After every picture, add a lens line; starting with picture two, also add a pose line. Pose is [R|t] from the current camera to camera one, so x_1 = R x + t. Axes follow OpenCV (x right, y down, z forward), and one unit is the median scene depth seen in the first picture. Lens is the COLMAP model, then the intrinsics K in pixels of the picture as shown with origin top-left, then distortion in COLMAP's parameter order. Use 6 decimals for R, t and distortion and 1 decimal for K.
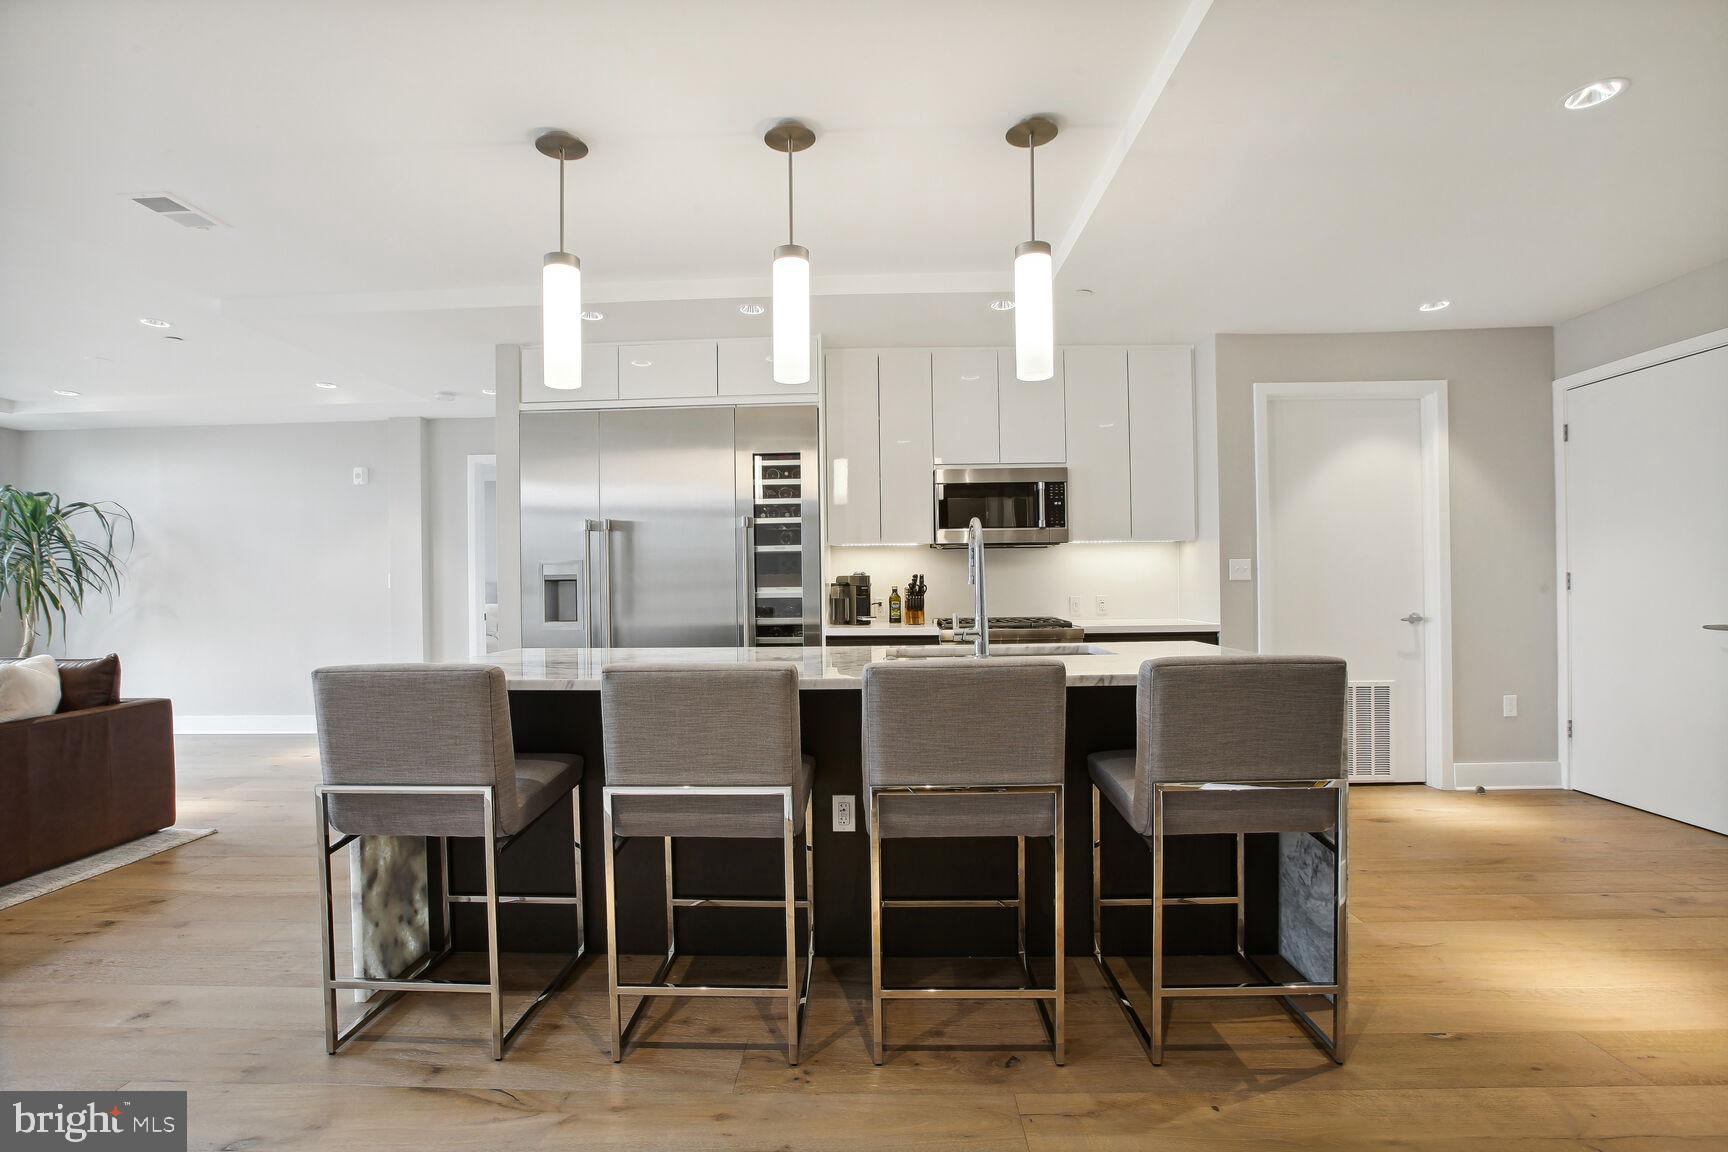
lens RADIAL K [[792.0, 0, 858.6], [0, 792.0, 581.0], [0, 0, 1]] dist [-0.022324, 0.000584]
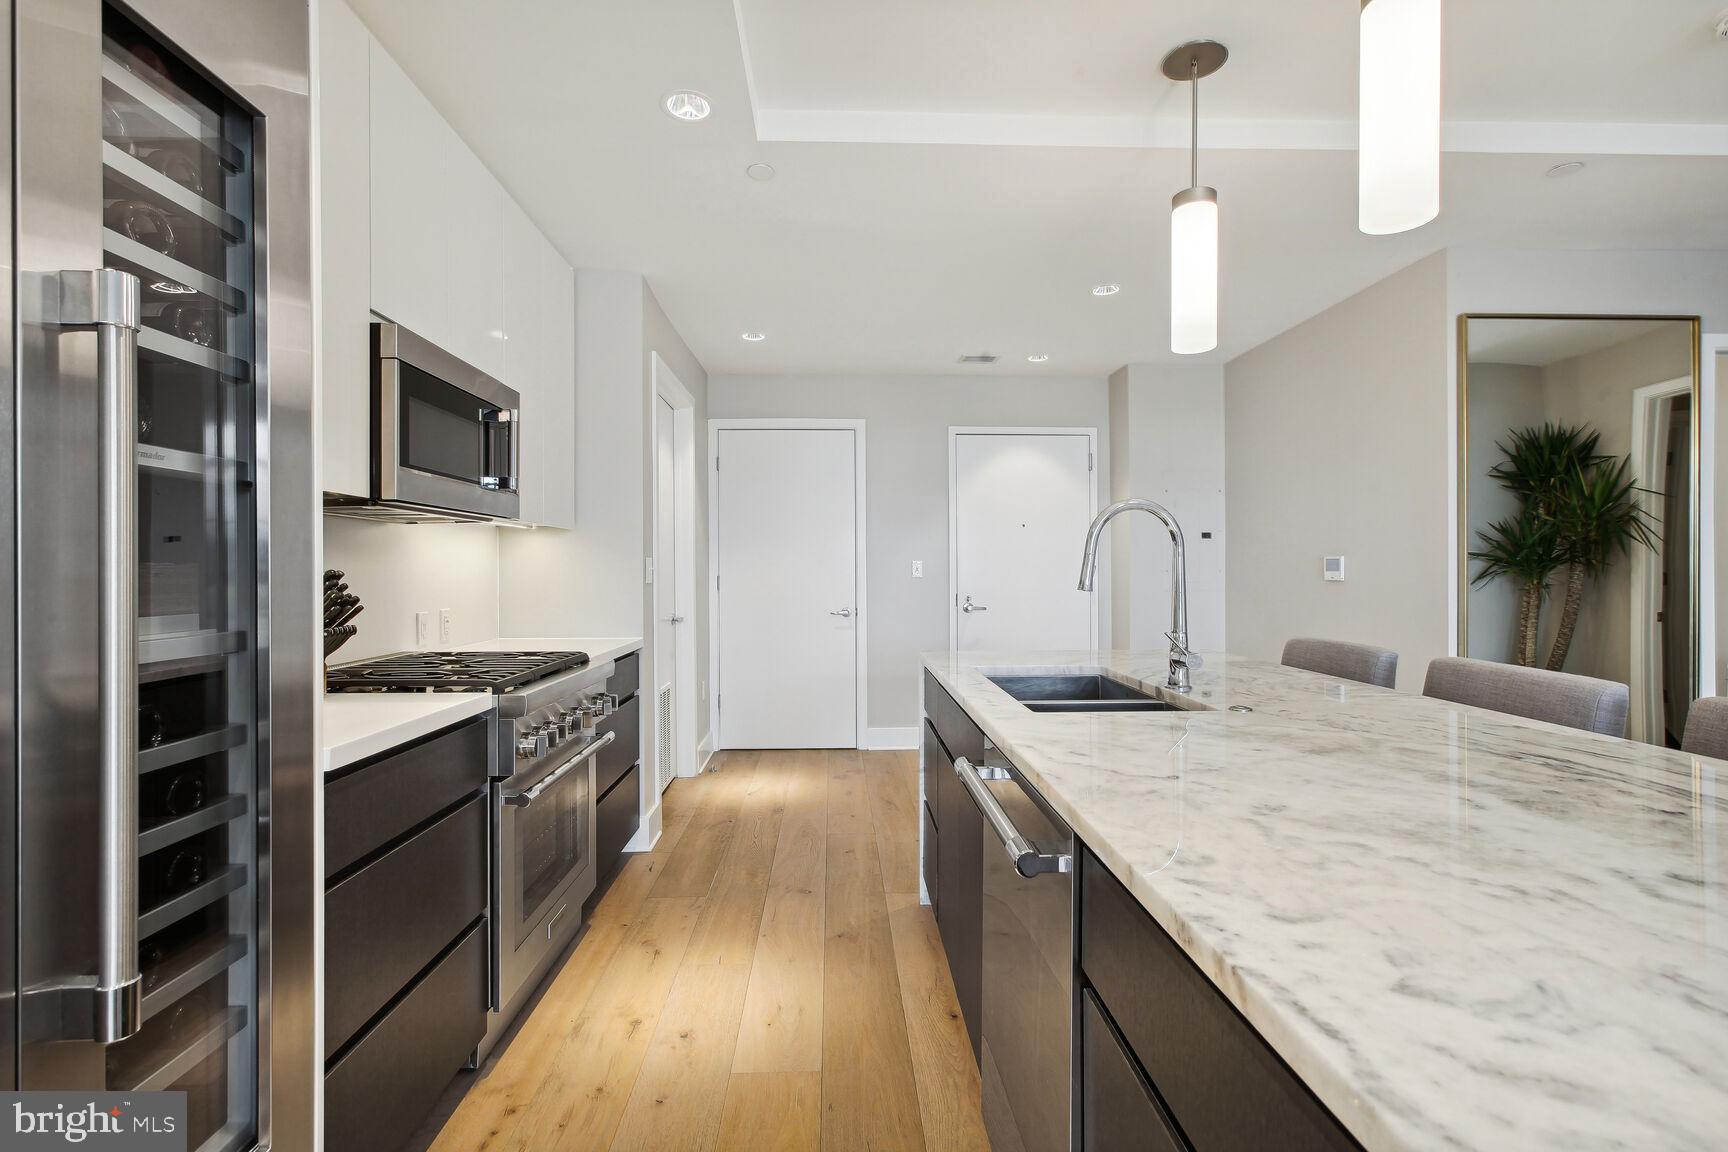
lens RADIAL K [[796.1, 0, 864.0], [0, 796.1, 576.0], [0, 0, 1]] dist [0.001579, 0.000923]
pose [[-0.066250, 0.011761, 0.997734, -0.412415], [0.005883, 0.999918, -0.011396, -0.003837], [-0.997786, 0.005115, -0.066314, 0.912465]]
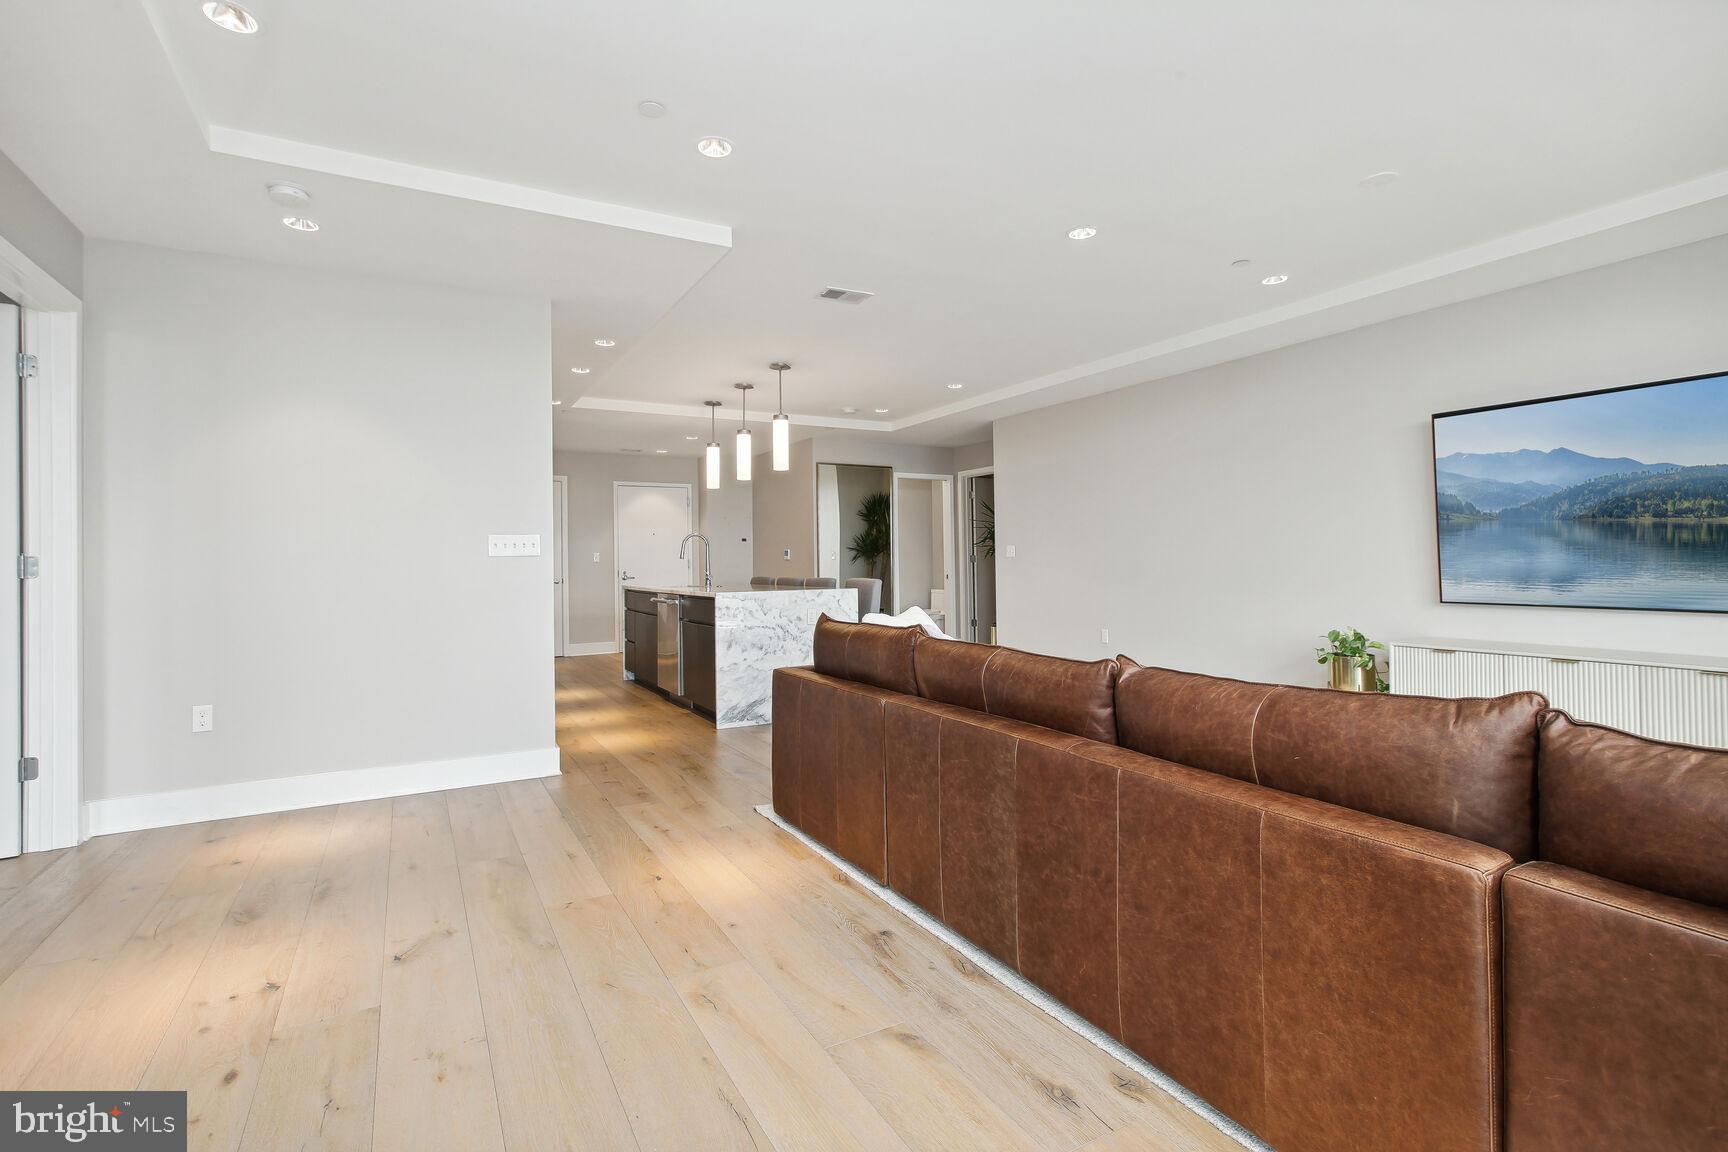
lens RADIAL K [[802.0, 0, 866.1], [0, 802.0, 558.8], [0, 0, 1]] dist [-0.031660, 0.000808]
pose [[-0.522018, 0.031407, 0.852356, -1.676631], [0.027581, 0.999421, -0.019934, 0.047721], [-0.852488, 0.013103, -0.522582, 1.333271]]
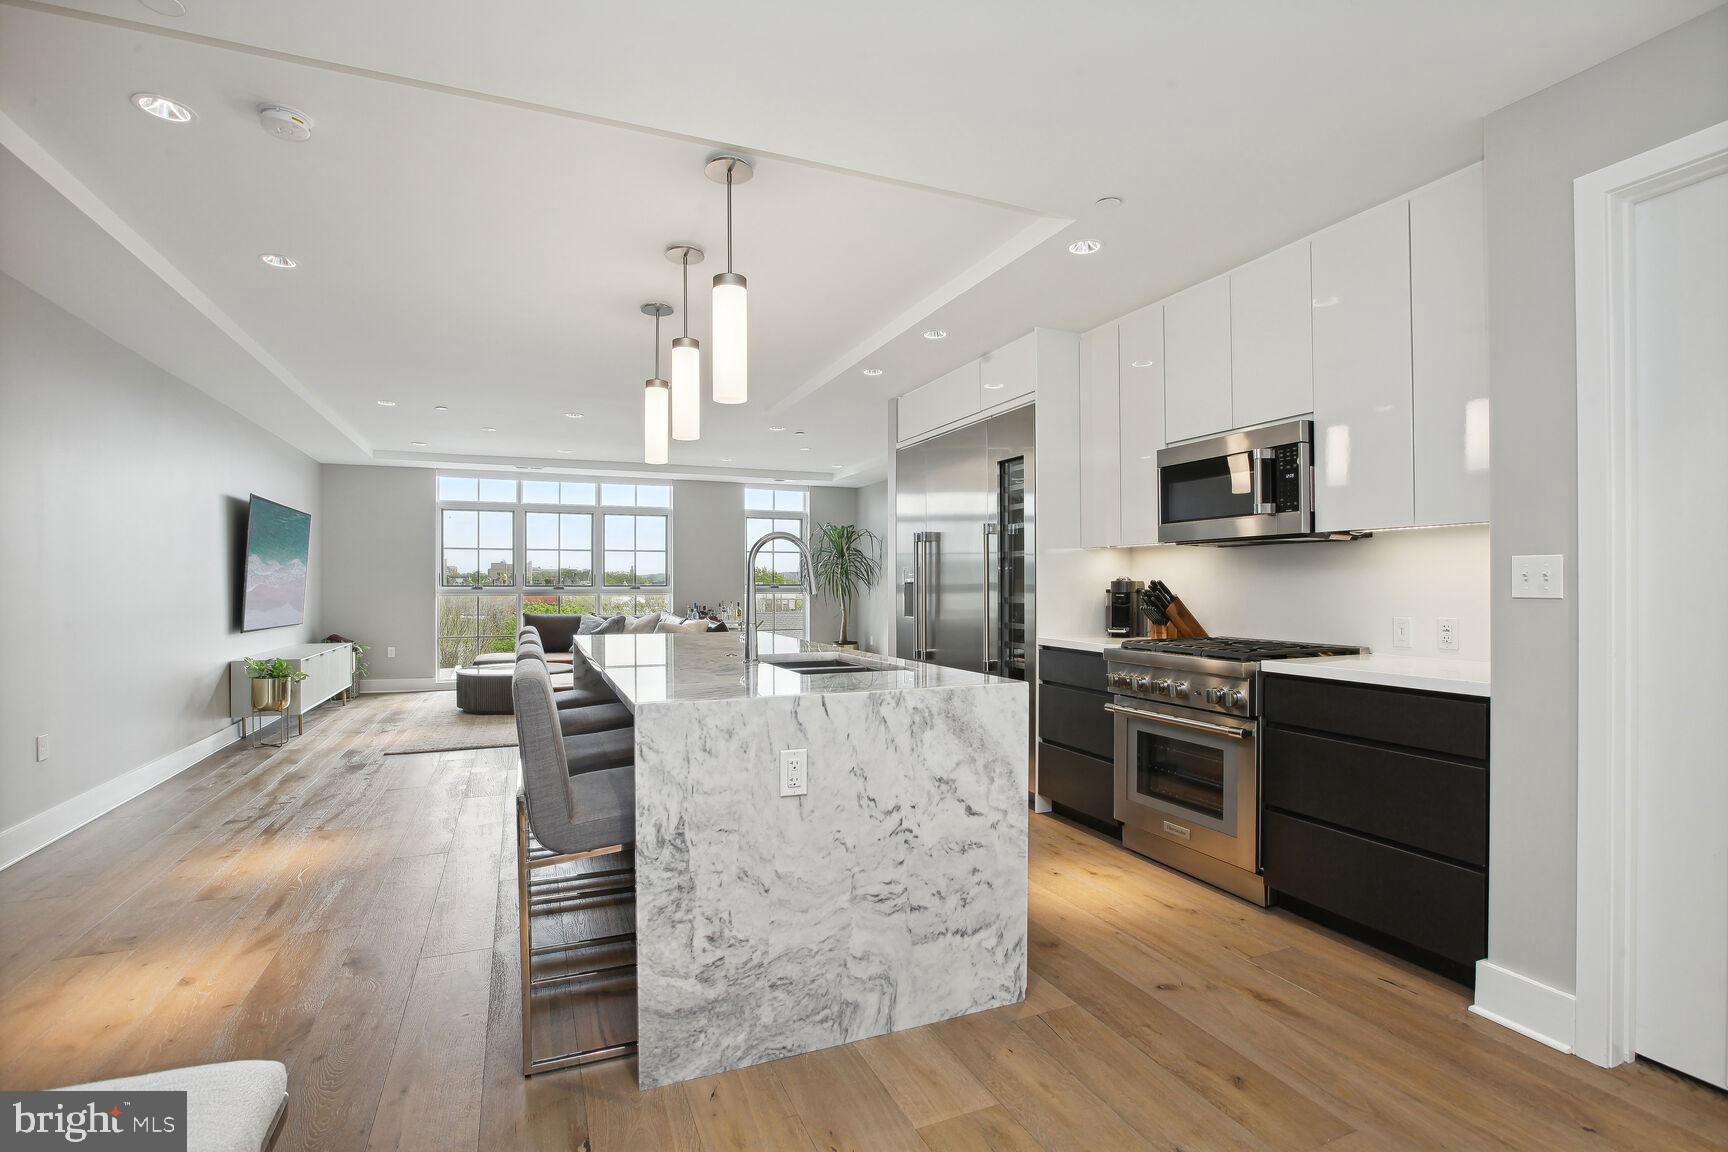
lens RADIAL K [[796.8, 0, 864.0], [0, 796.8, 576.0], [0, 0, 1]] dist [-0.044272, 0.000506]
pose [[0.425361, 0.003754, -0.905016, 0.816807], [-0.005807, 0.999982, 0.001418, -0.014105], [0.905005, 0.004653, 0.425375, 0.458063]]
